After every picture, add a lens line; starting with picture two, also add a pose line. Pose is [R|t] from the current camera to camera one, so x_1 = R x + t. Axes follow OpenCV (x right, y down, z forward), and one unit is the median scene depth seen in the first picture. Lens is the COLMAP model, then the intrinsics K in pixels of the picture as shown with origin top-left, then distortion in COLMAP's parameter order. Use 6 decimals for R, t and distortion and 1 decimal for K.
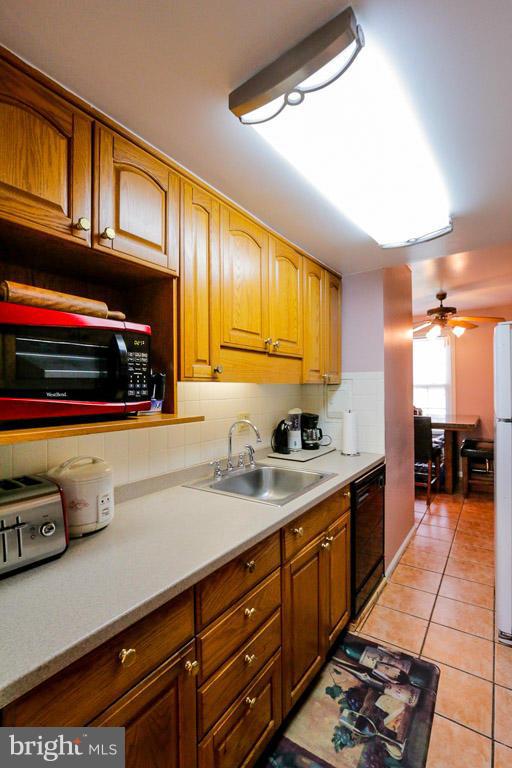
lens RADIAL K [[369.8, 0, 257.7], [0, 369.8, 389.1], [0, 0, 1]] dist [-0.001795, -0.000008]
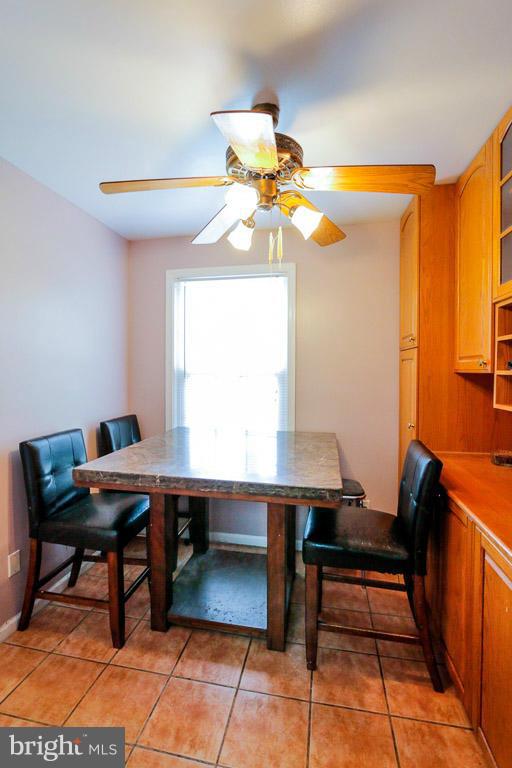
lens RADIAL K [[360.5, 0, 254.5], [0, 360.5, 377.1], [0, 0, 1]] dist [-0.001725, -0.000113]
pose [[0.917002, 0.005334, 0.398847, 0.386195], [-0.014963, 0.999667, 0.021035, -0.014370], [-0.398602, -0.025257, 0.916776, 0.738706]]
